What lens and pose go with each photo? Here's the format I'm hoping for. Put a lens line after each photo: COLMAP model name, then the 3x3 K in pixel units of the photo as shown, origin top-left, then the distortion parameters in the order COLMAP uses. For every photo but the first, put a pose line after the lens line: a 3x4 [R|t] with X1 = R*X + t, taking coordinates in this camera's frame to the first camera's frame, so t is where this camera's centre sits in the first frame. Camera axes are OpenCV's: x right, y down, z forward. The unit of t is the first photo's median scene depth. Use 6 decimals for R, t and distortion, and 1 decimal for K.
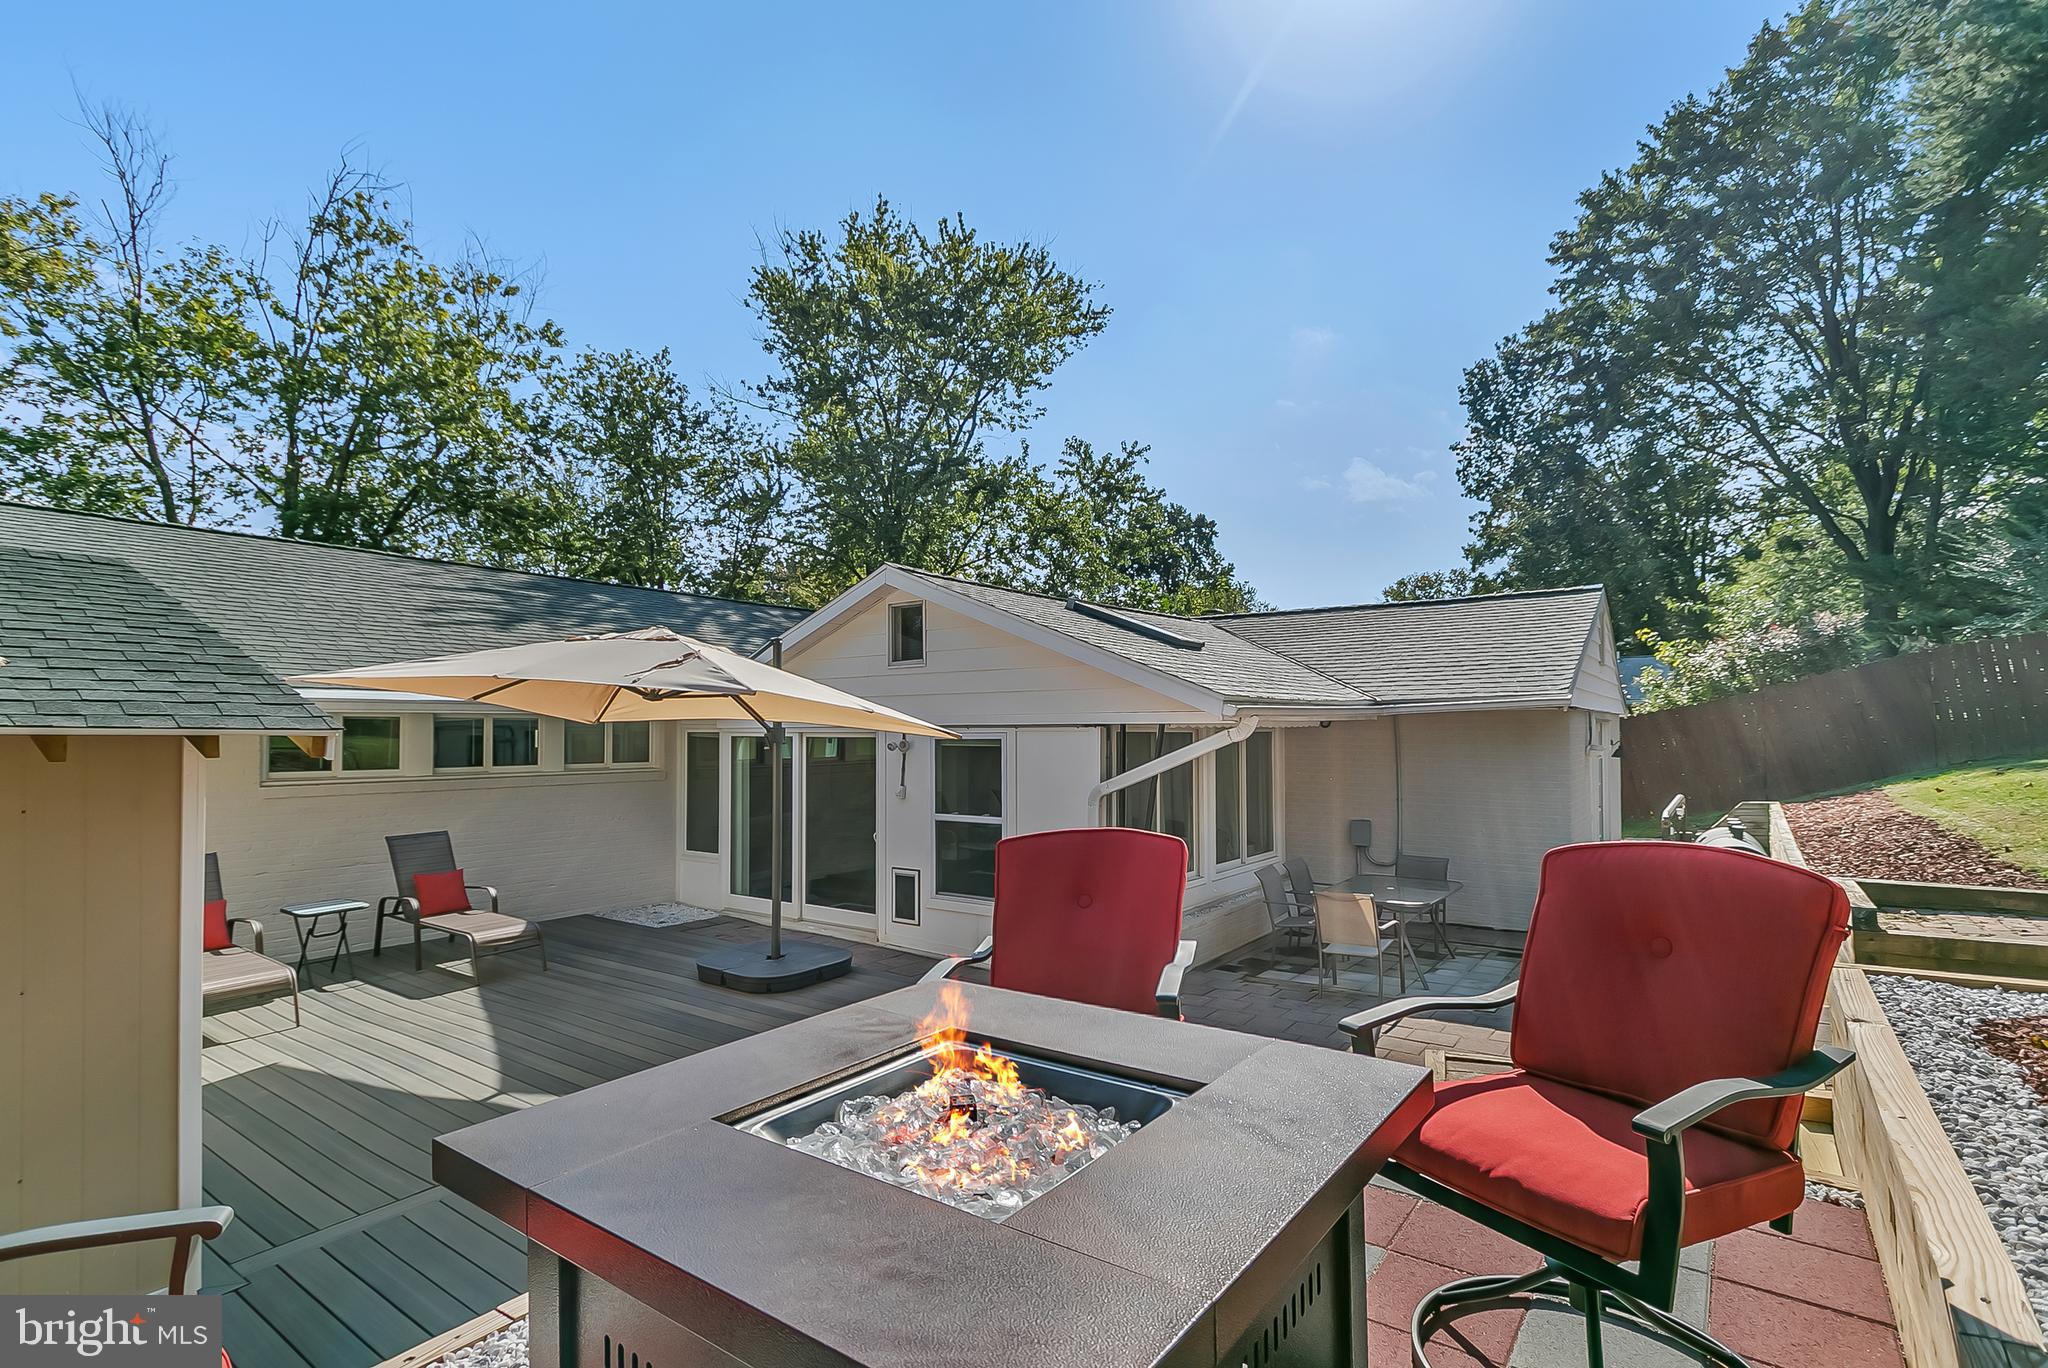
lens RADIAL K [[963.0, 0, 1014.1], [0, 963.0, 728.1], [0, 0, 1]] dist [0.013102, -0.004861]
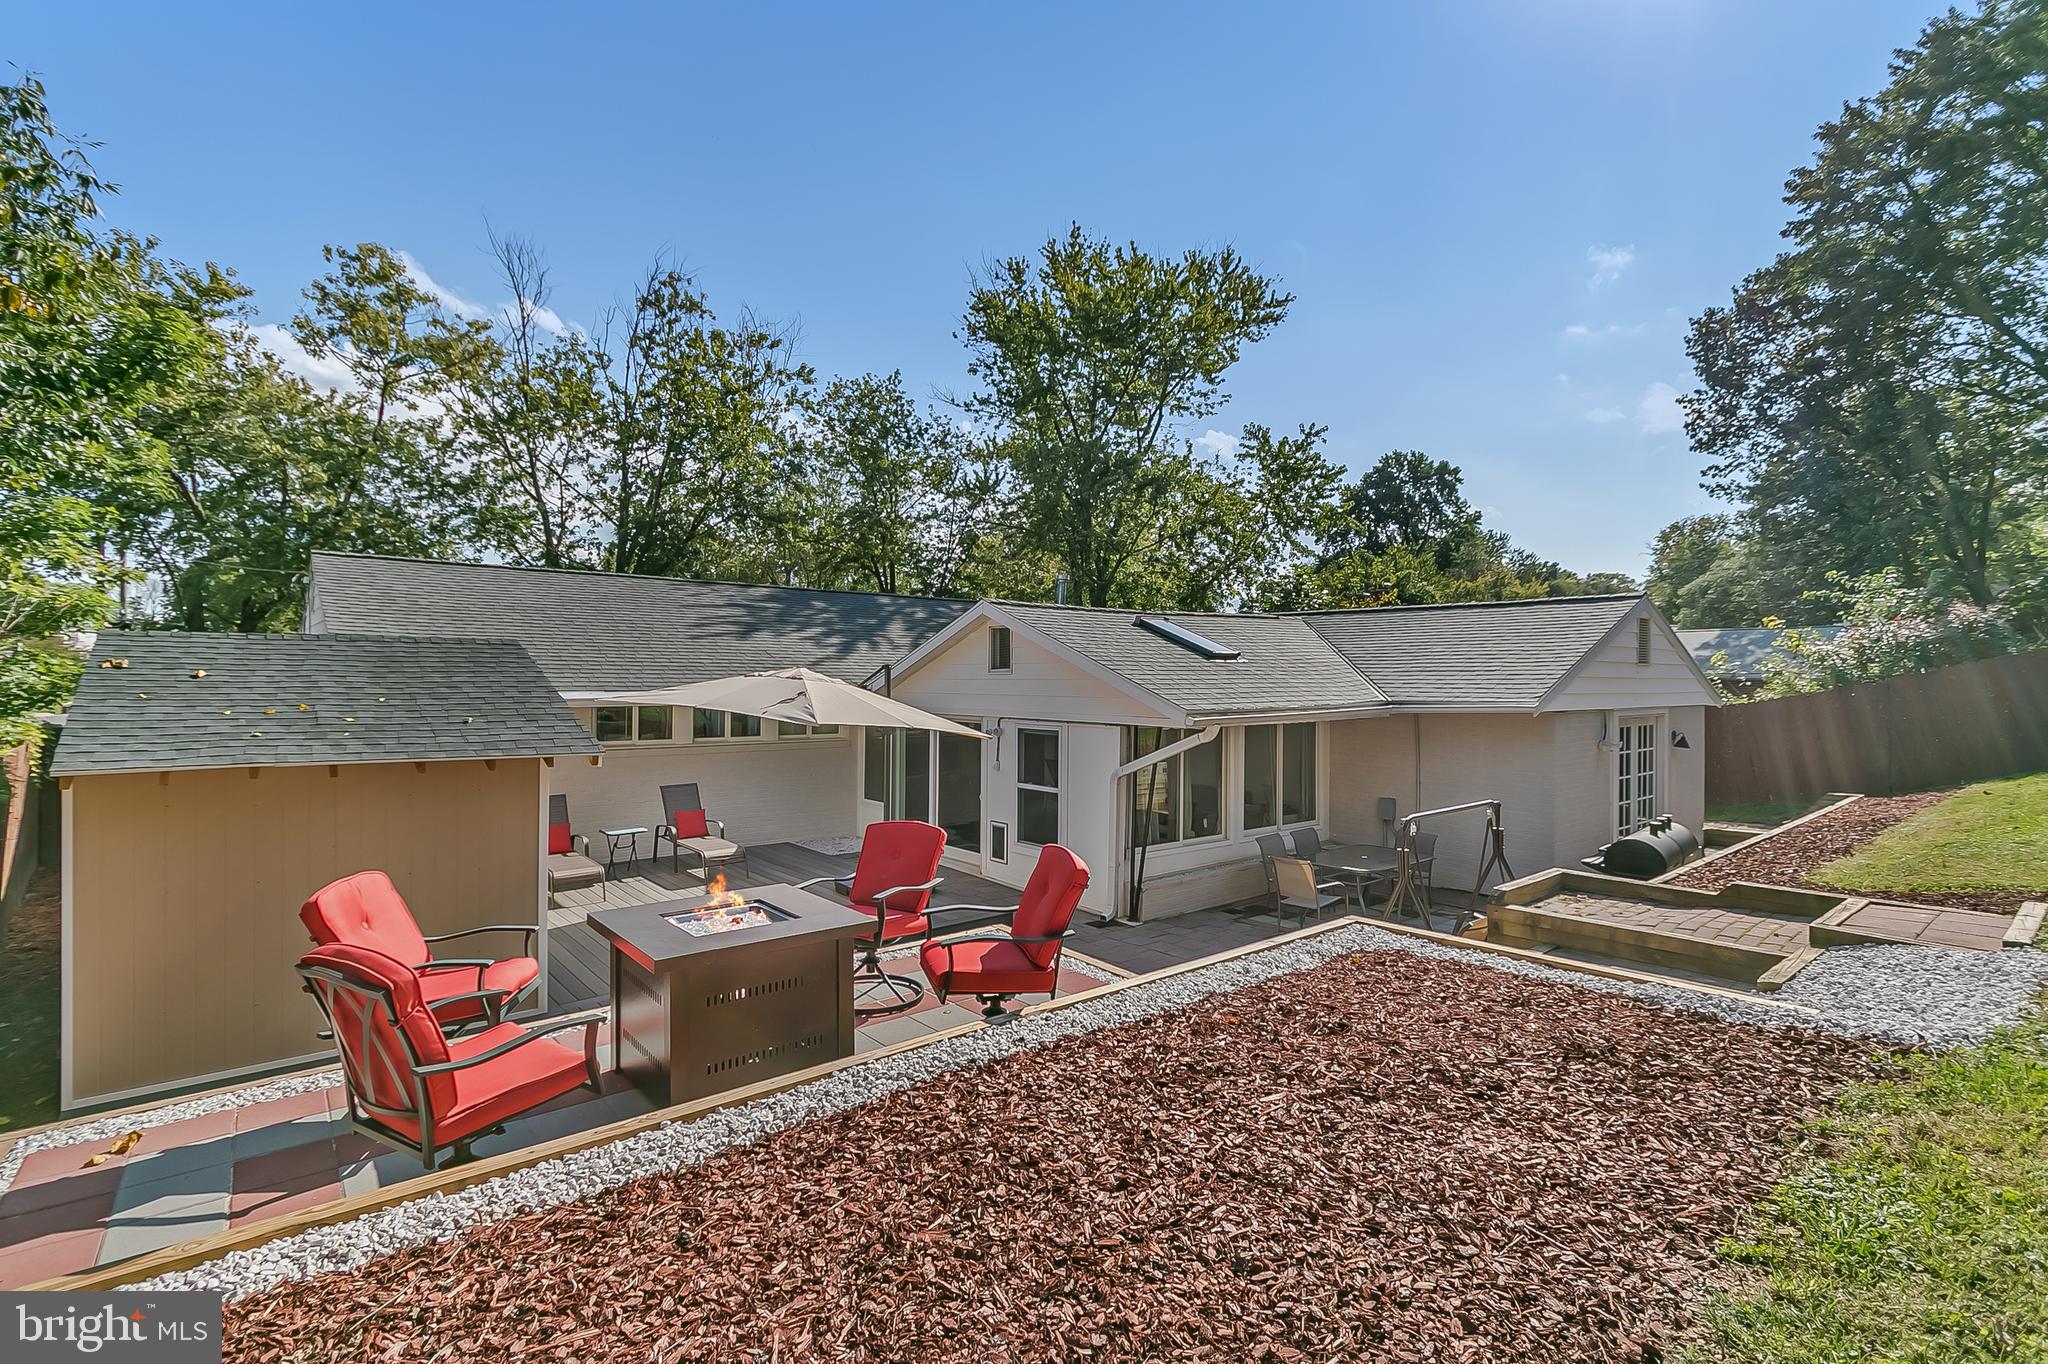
lens RADIAL K [[963.0, 0, 1038.3], [0, 963.0, 683.7], [0, 0, 1]] dist [0.013102, -0.004861]
pose [[0.969035, 0.012249, -0.246621, 0.122034], [-0.008498, 0.999832, 0.016269, -0.031727], [0.246778, -0.013670, 0.968976, -0.132953]]
